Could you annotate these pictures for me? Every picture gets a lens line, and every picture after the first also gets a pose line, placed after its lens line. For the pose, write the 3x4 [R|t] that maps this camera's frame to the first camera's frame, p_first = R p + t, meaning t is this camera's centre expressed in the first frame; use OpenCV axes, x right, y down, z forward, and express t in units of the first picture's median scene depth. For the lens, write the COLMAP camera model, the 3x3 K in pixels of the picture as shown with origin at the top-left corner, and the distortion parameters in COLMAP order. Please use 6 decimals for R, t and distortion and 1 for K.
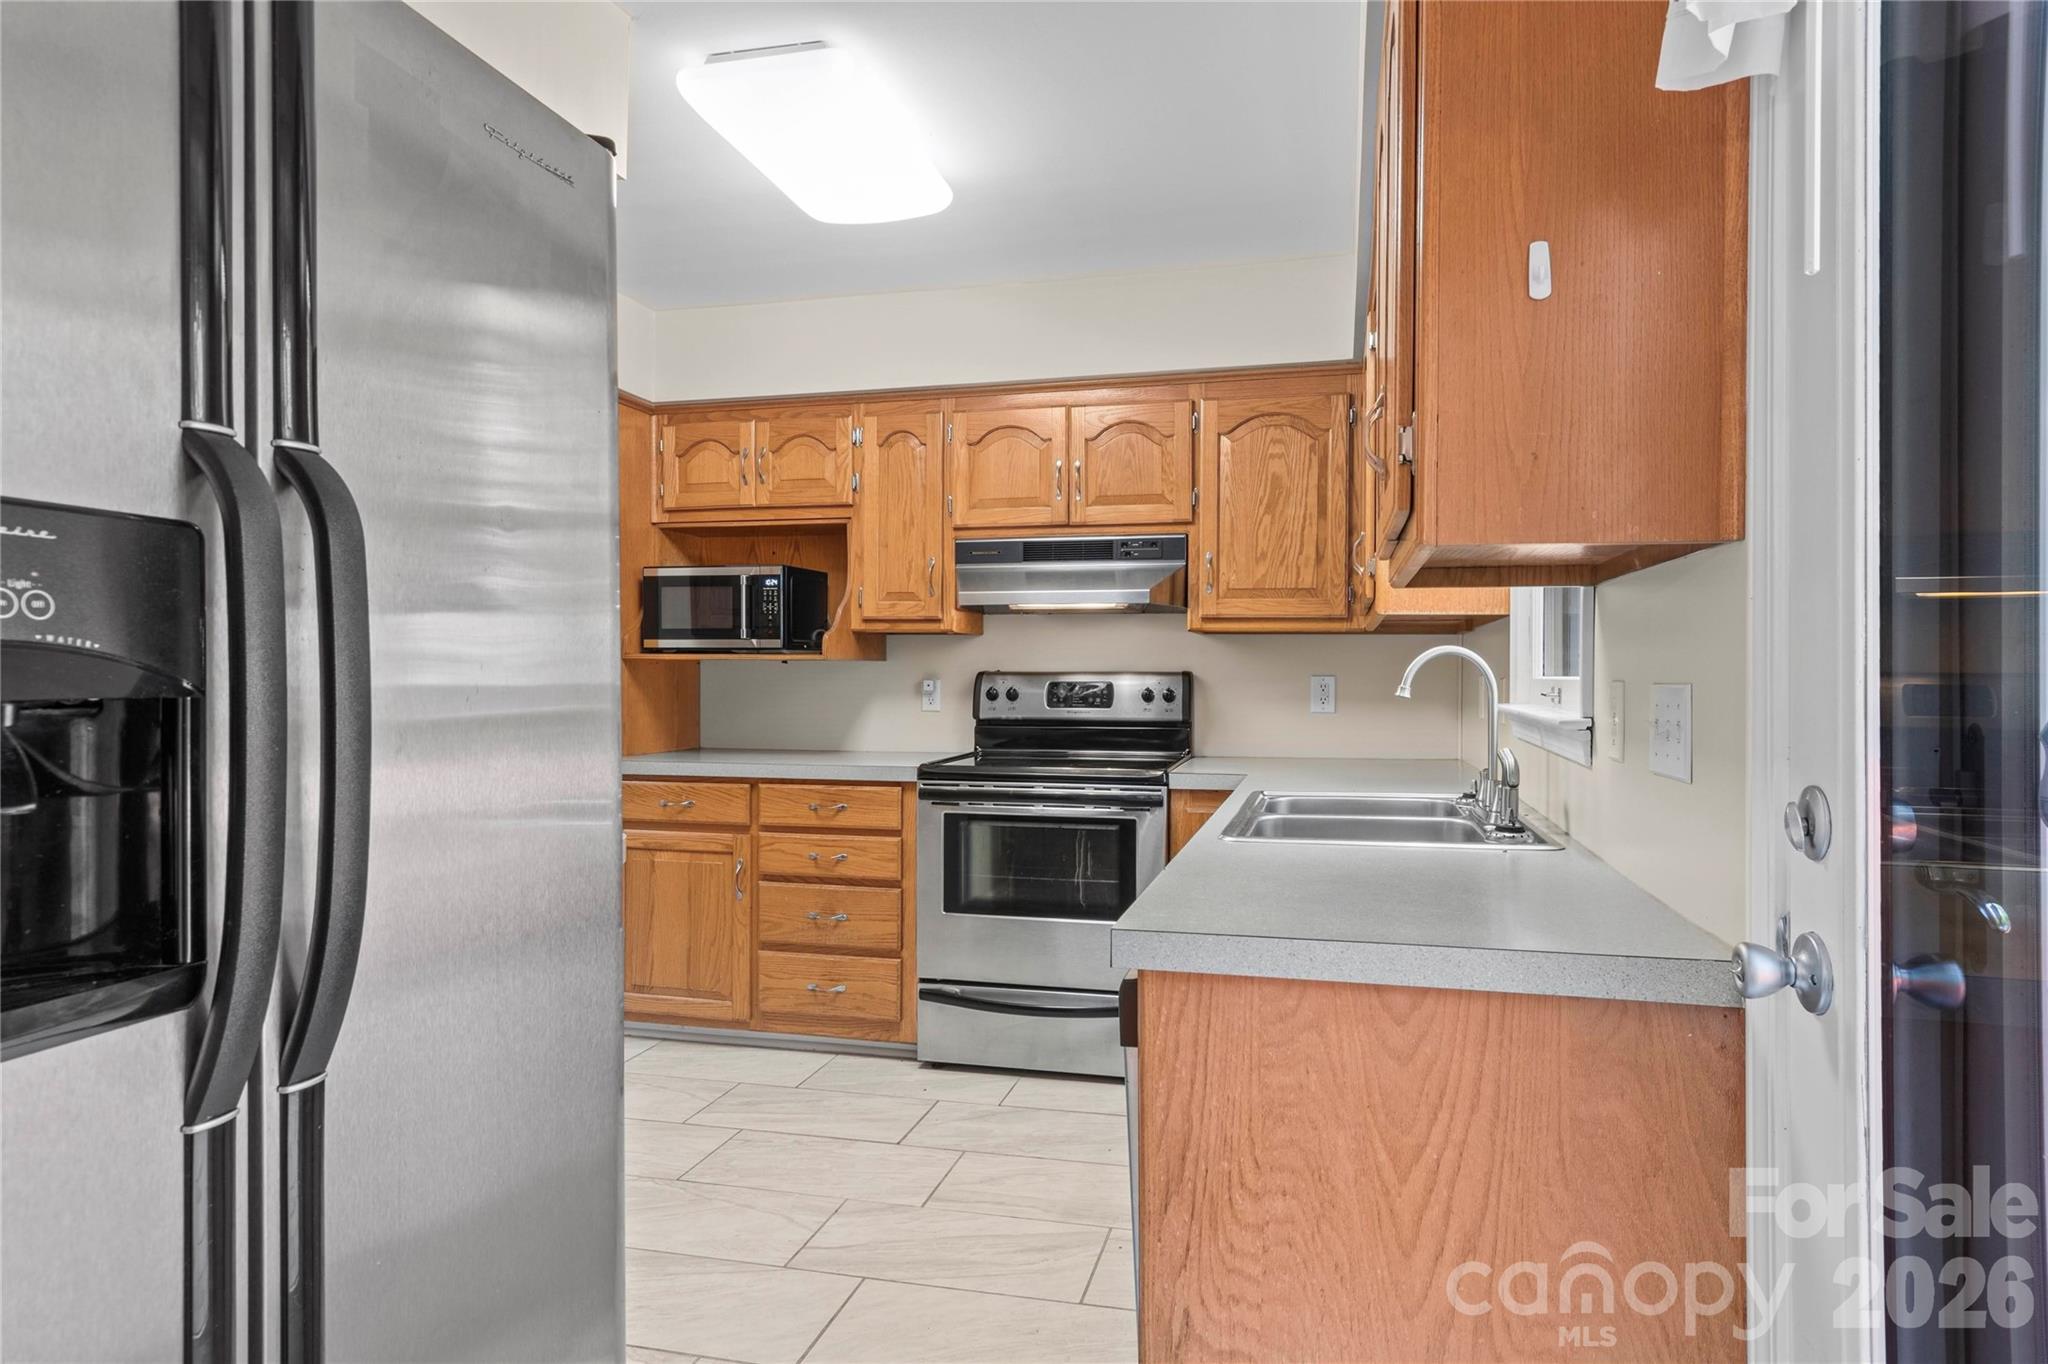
lens RADIAL K [[1166.1, 0, 1085.6], [0, 1166.1, 672.9], [0, 0, 1]] dist [0.005232, 0.000789]
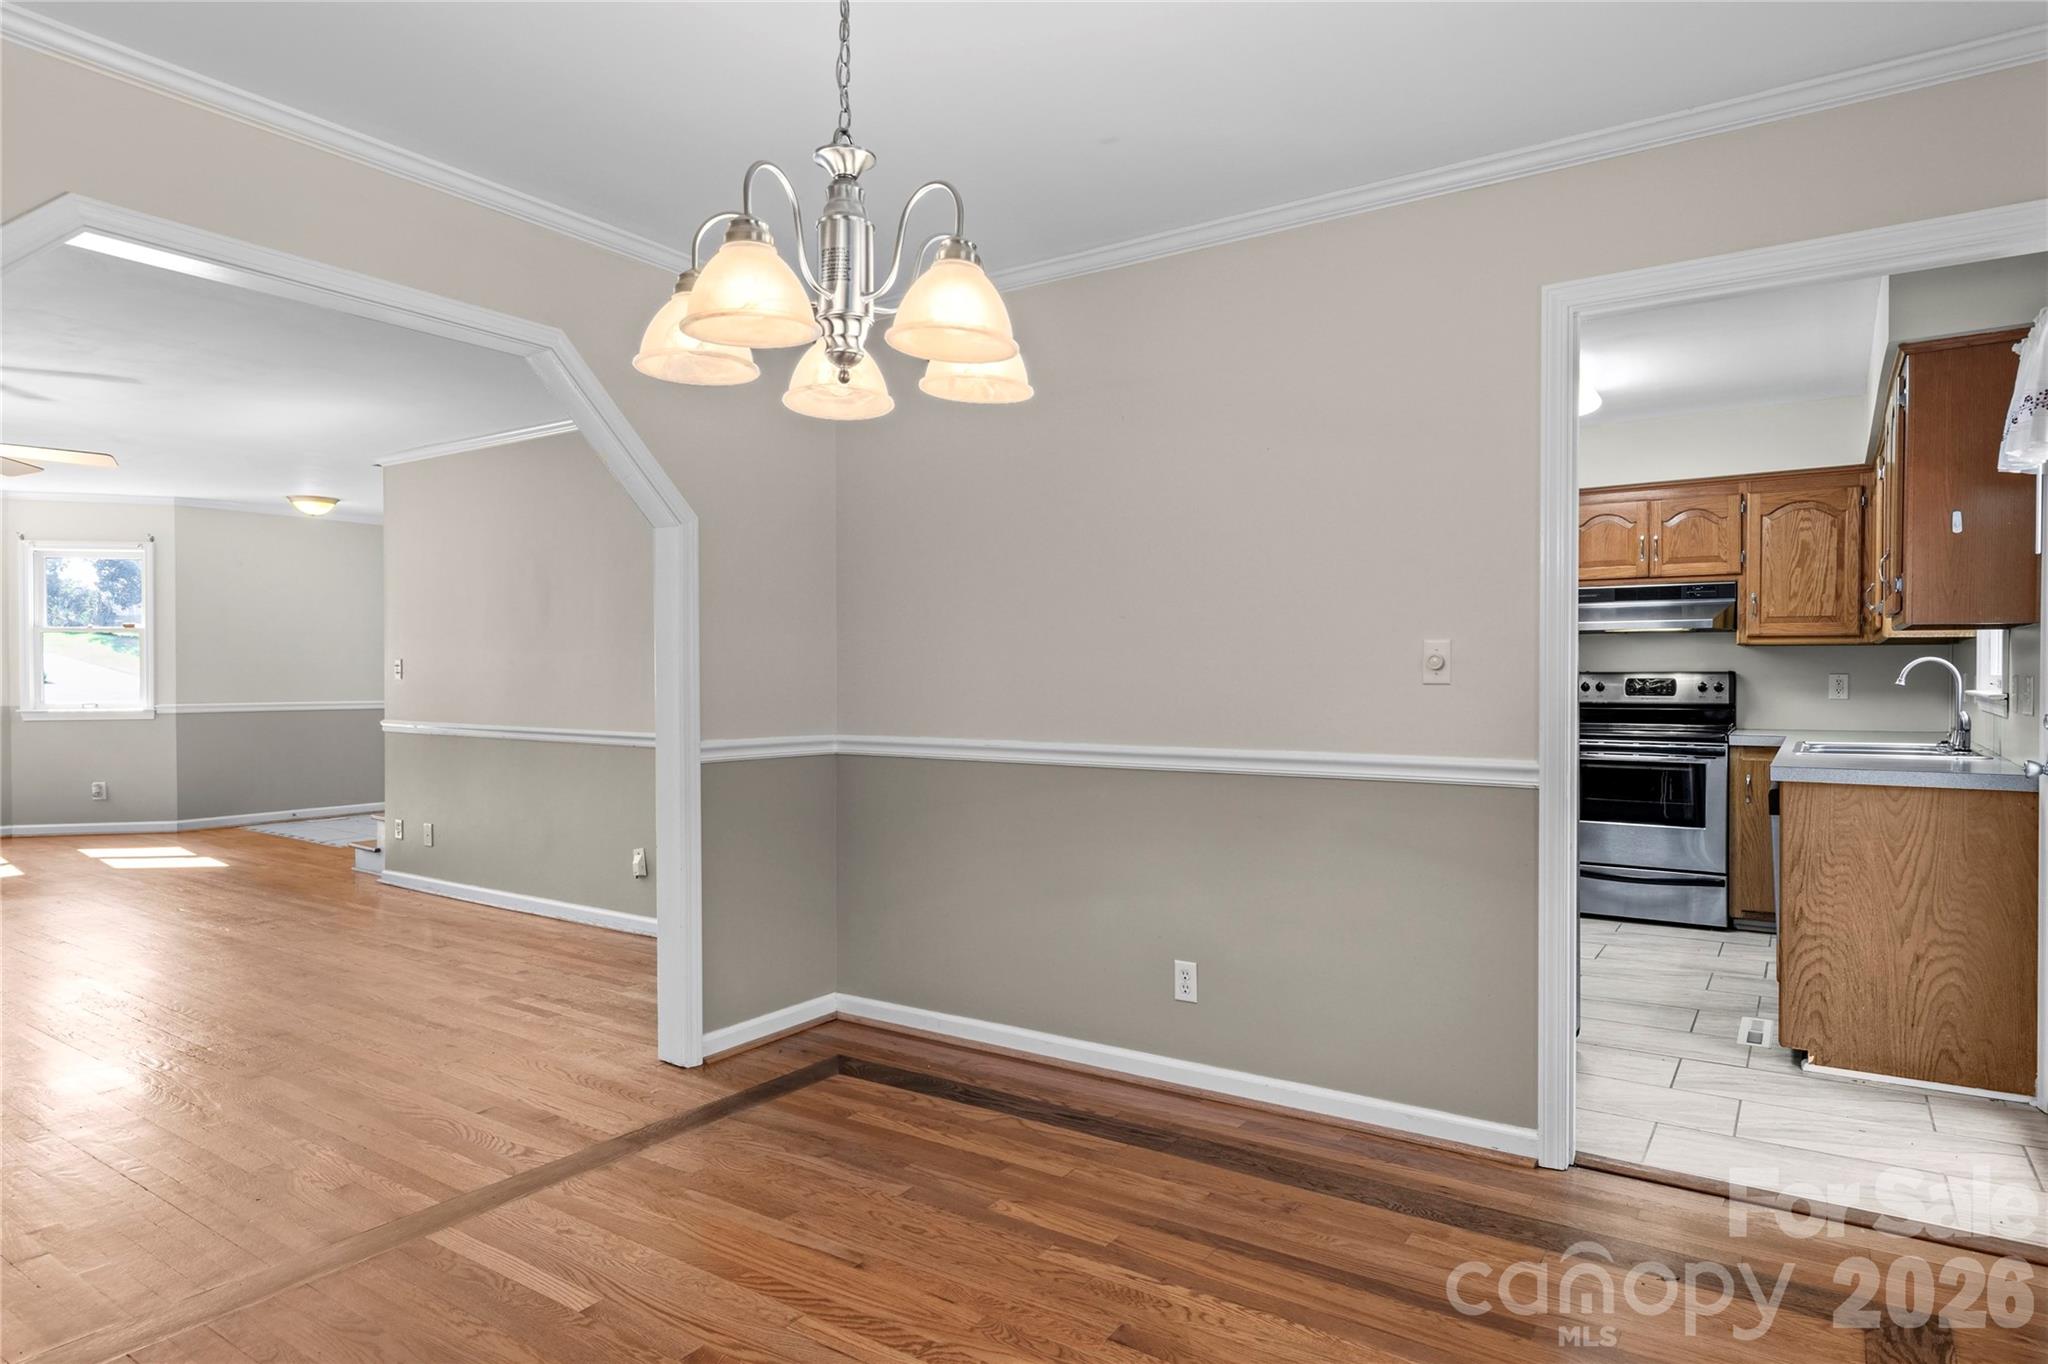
lens RADIAL K [[1200.9, 0, 1042.6], [0, 1200.9, 689.9], [0, 0, 1]] dist [-0.009232, 0.000874]
pose [[0.934218, 0.001265, -0.356700, -0.201040], [0.003592, 0.999910, 0.012952, -0.000492], [0.356684, -0.013381, 0.934129, -0.782921]]
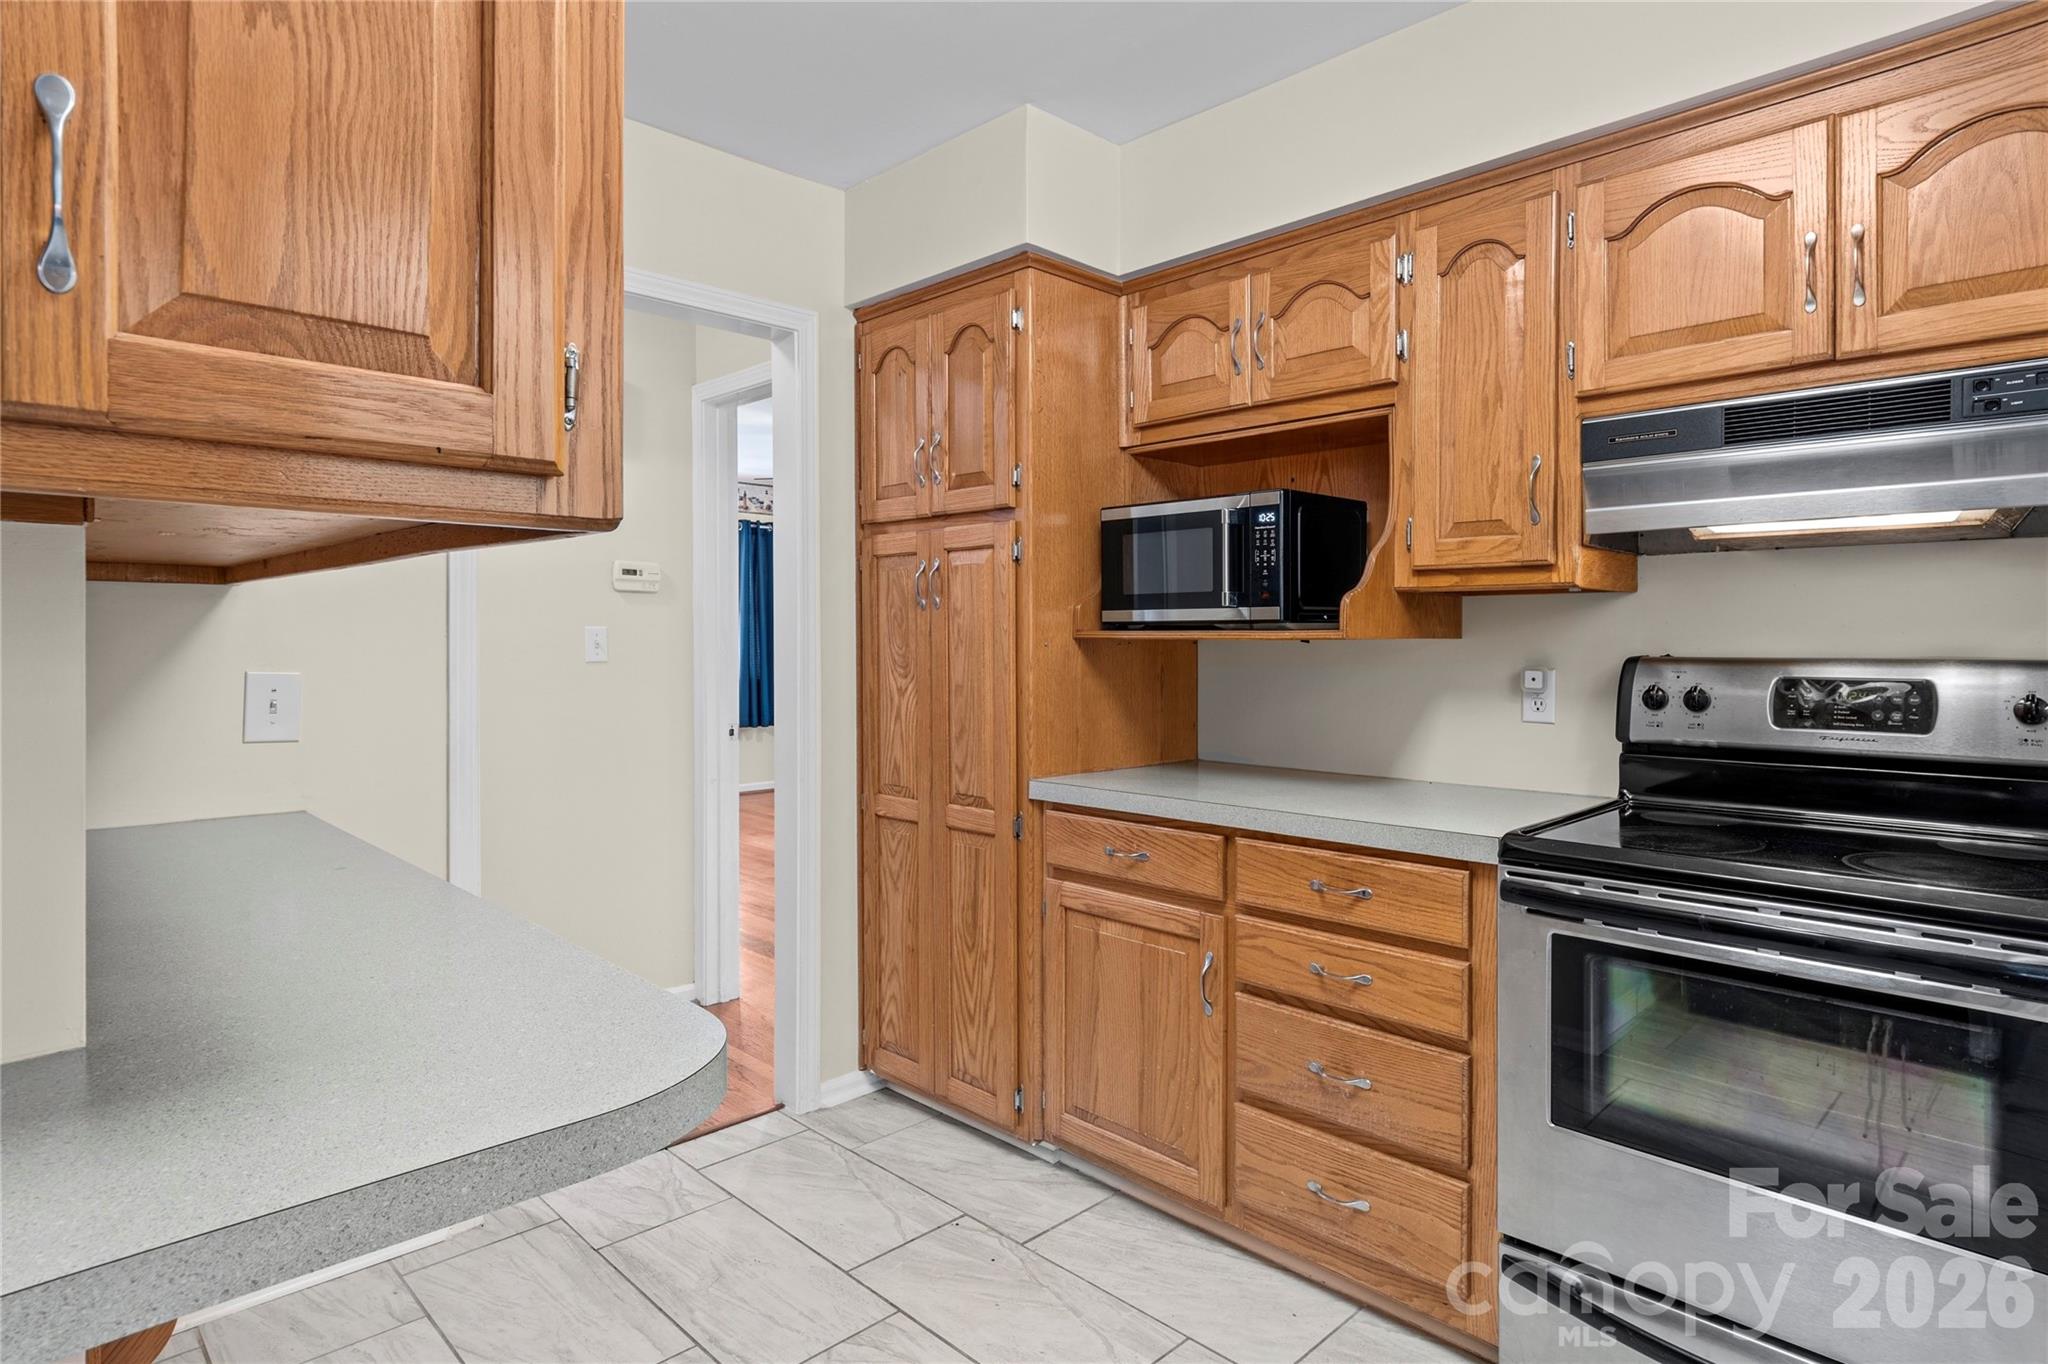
lens RADIAL K [[1166.1, 0, 1046.6], [0, 1166.1, 655.3], [0, 0, 1]] dist [0.005232, 0.000789]
pose [[0.849613, 0.002866, -0.527399, -0.036358], [0.002334, 0.999955, 0.009193, -0.008508], [0.527402, -0.009042, 0.849568, 0.414205]]
